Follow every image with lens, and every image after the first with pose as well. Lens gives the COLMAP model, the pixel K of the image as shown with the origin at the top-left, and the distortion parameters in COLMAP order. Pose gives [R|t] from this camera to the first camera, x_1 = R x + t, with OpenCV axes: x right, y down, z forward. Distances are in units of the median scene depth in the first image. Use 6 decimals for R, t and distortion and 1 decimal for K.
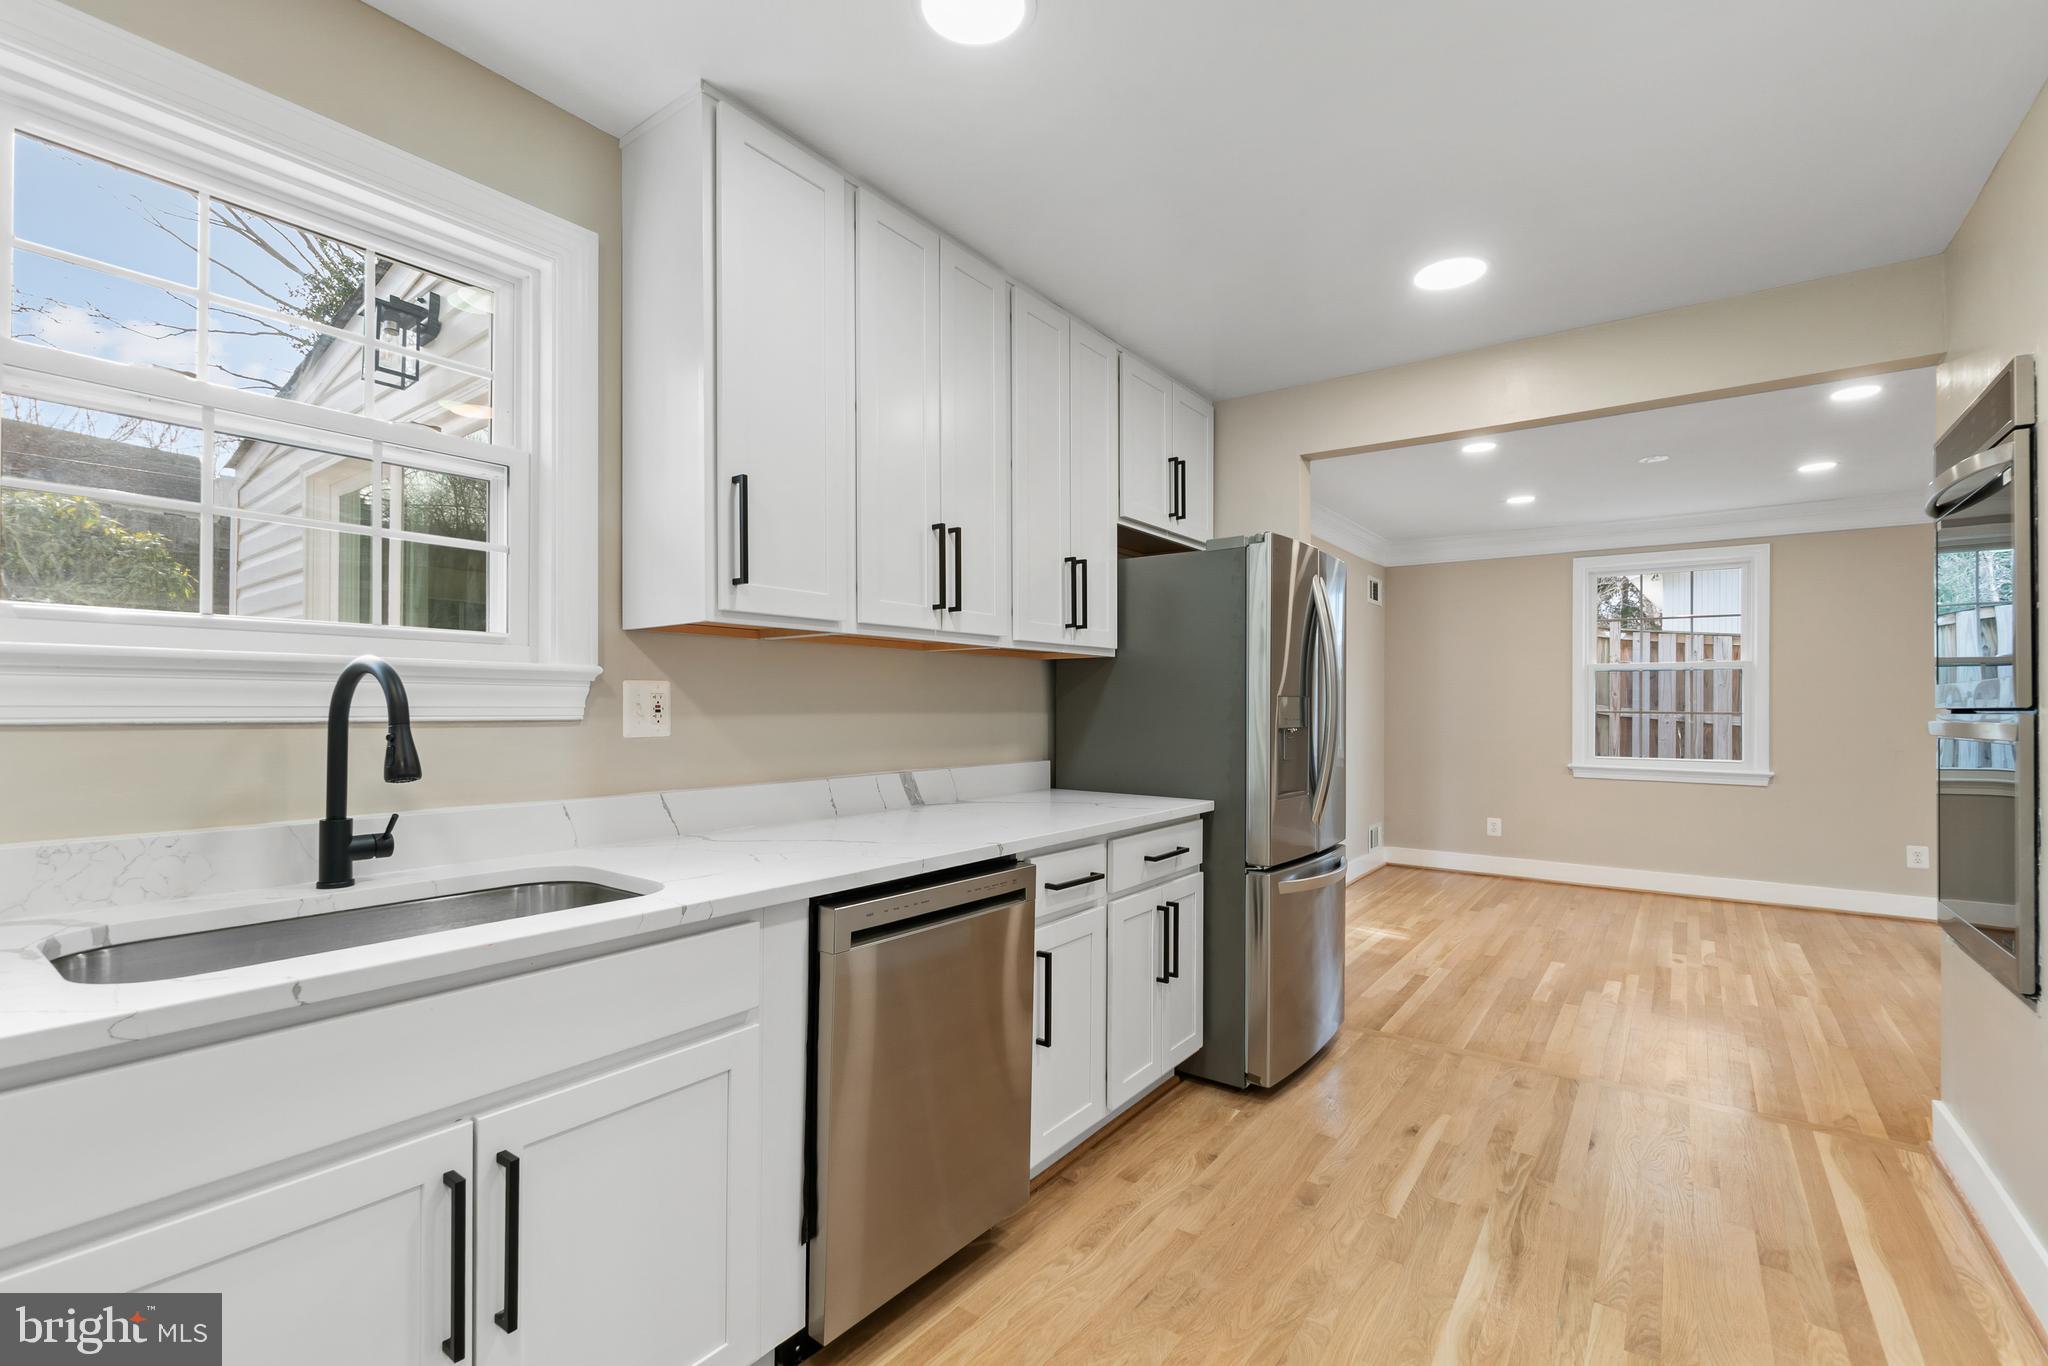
lens RADIAL K [[887.3, 0, 1017.8], [0, 887.3, 698.9], [0, 0, 1]] dist [-0.008858, -0.000233]
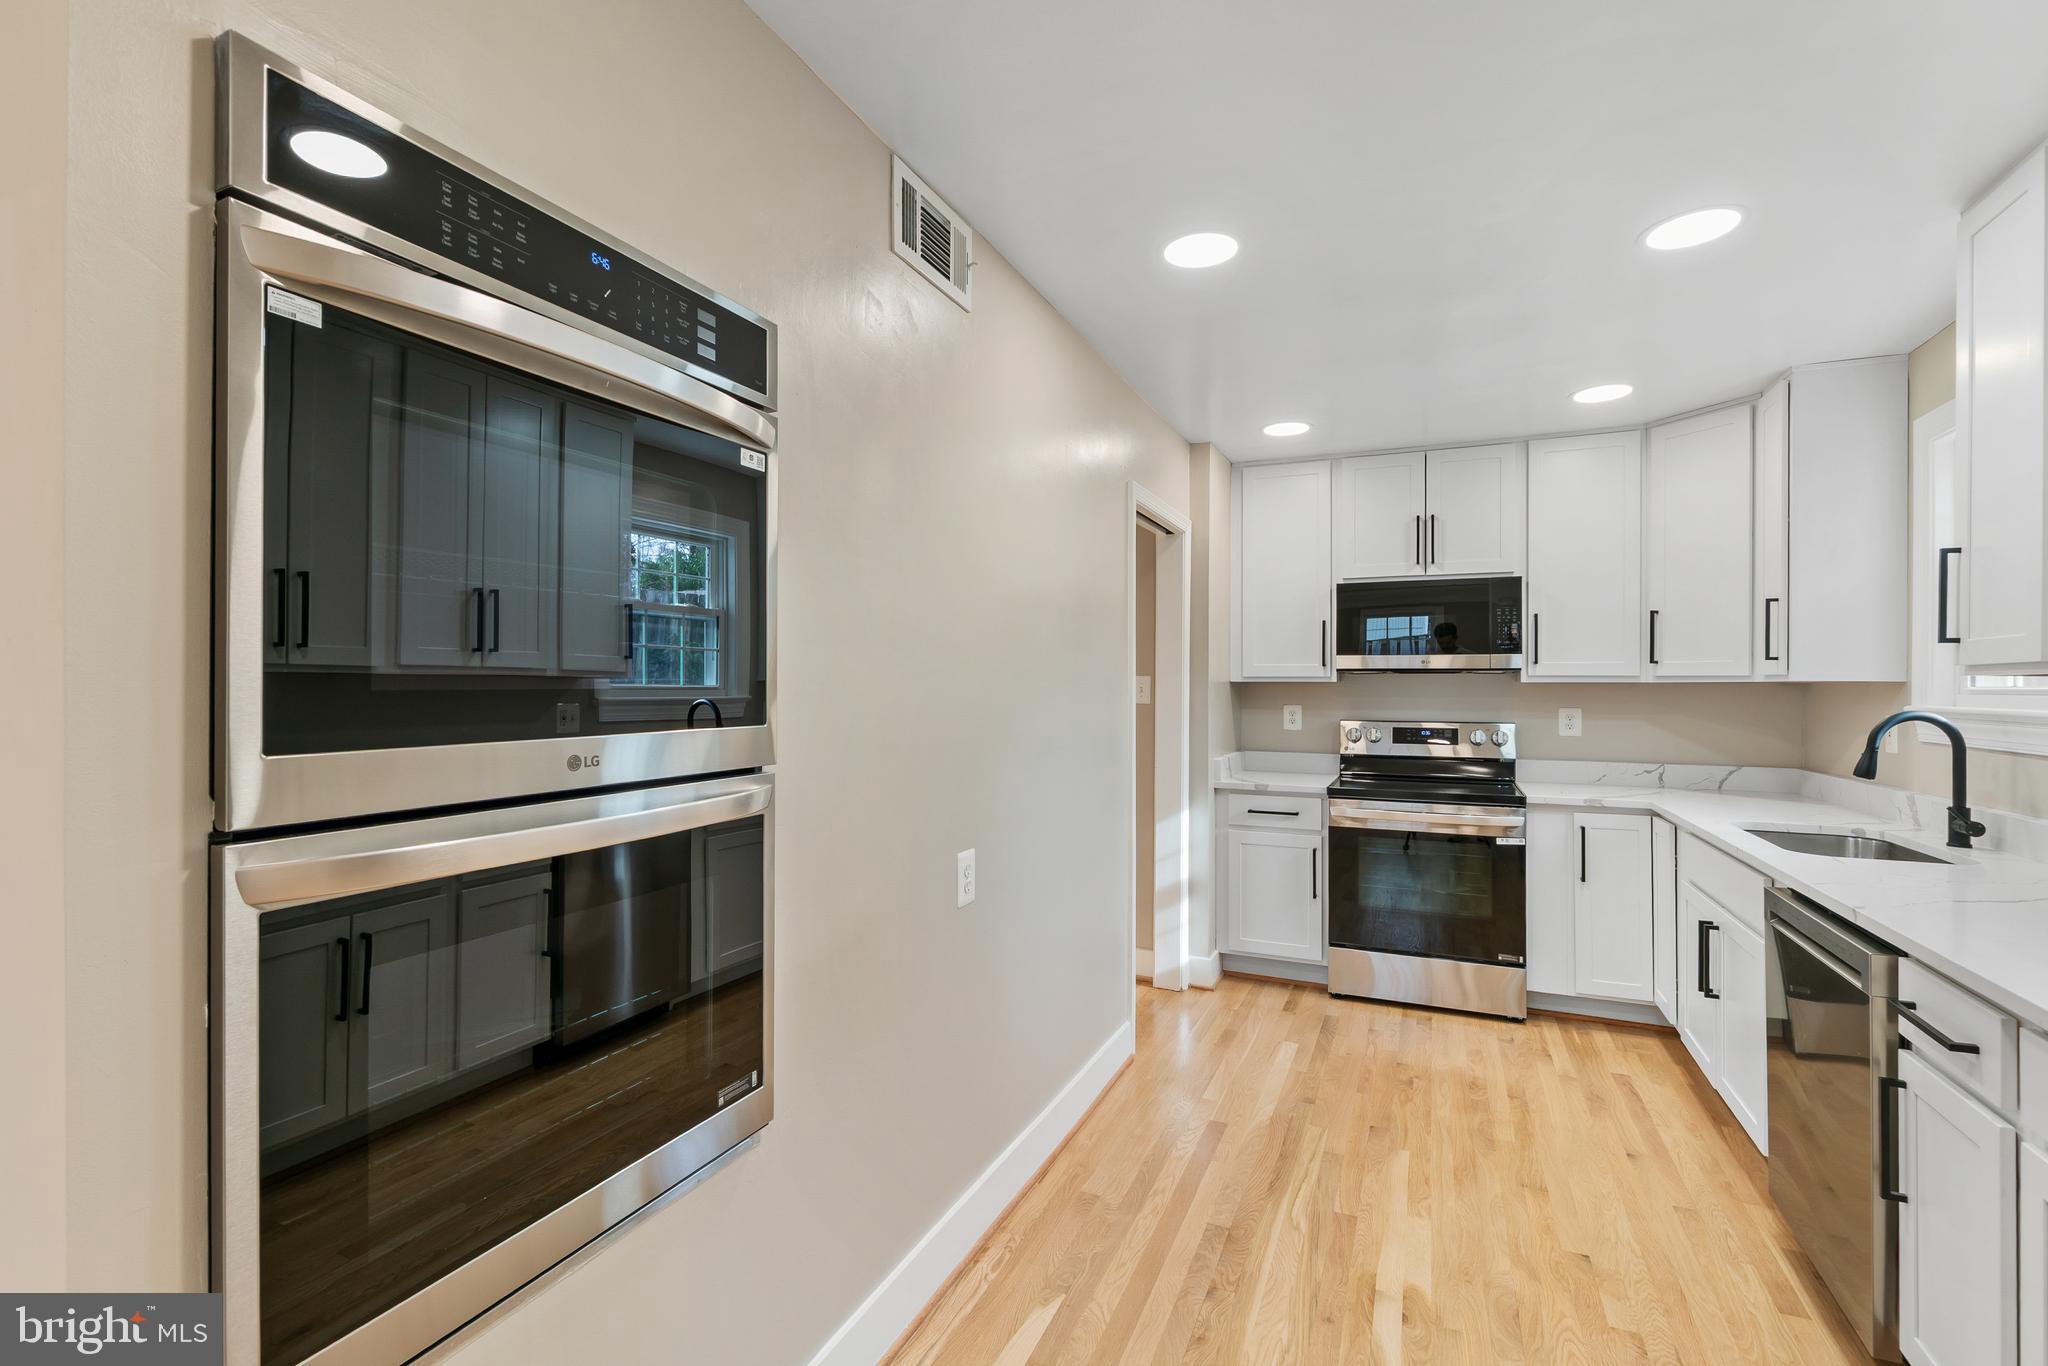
lens RADIAL K [[925.8, 0, 1024.0], [0, 925.8, 683.0], [0, 0, 1]] dist [0.002361, -0.000206]
pose [[-0.973998, -0.008942, -0.226379, 0.800901], [-0.006979, 0.999931, -0.009471, -0.041563], [0.226448, -0.007645, -0.973993, 1.353172]]
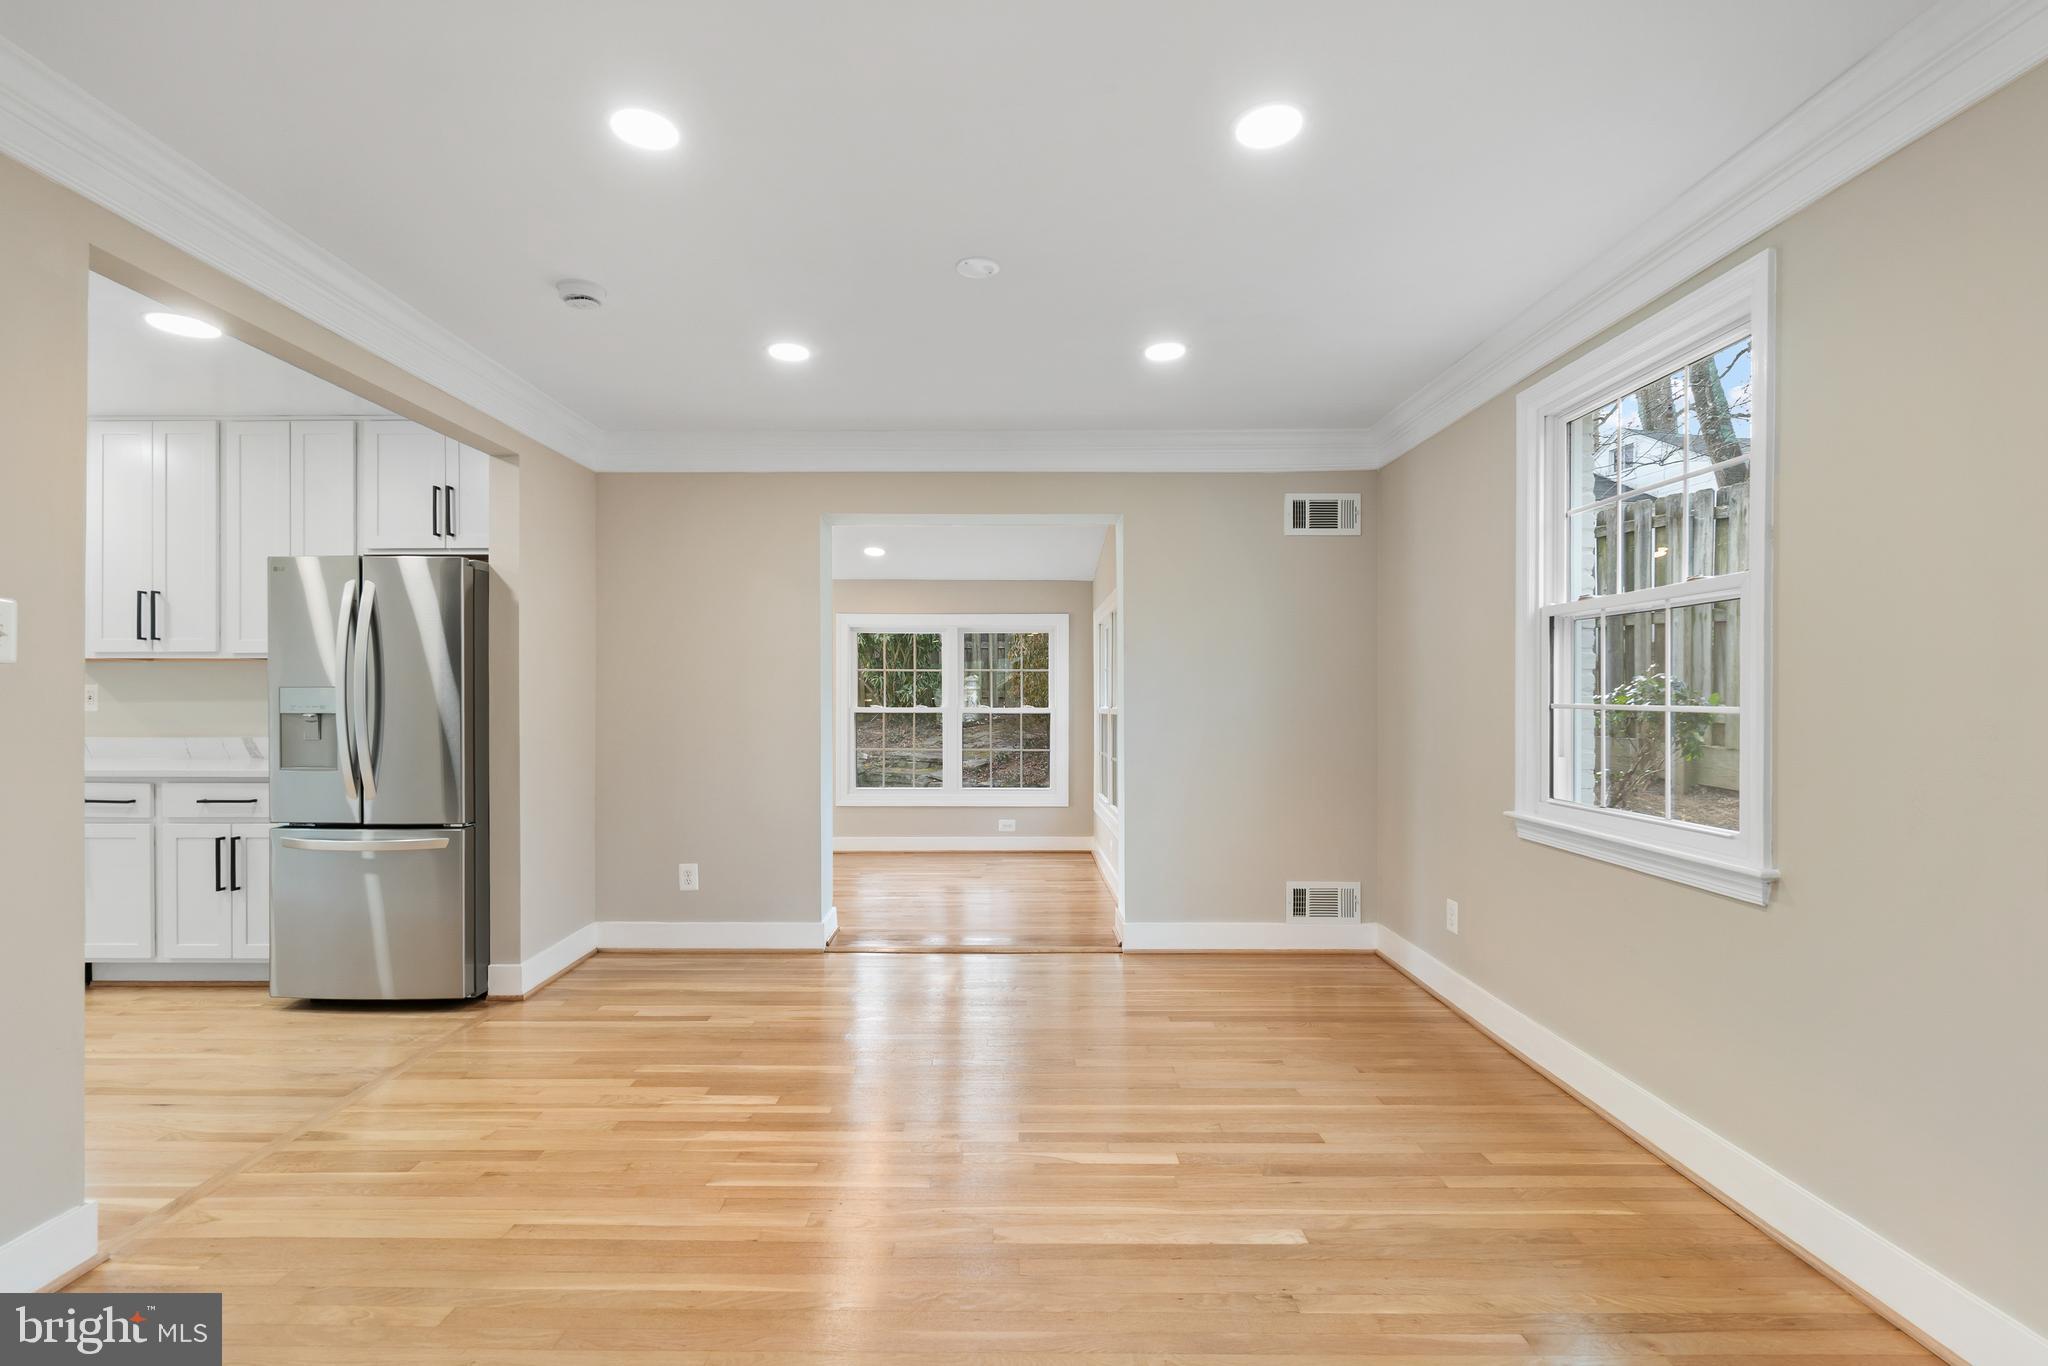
lens RADIAL K [[925.8, 0, 1013.1], [0, 925.8, 695.0], [0, 0, 1]] dist [-0.008481, -0.000099]
pose [[0.607888, -0.003988, -0.794013, 2.160406], [0.008075, 0.999967, 0.001160, 0.015853], [0.793982, -0.007116, 0.607900, 1.145624]]
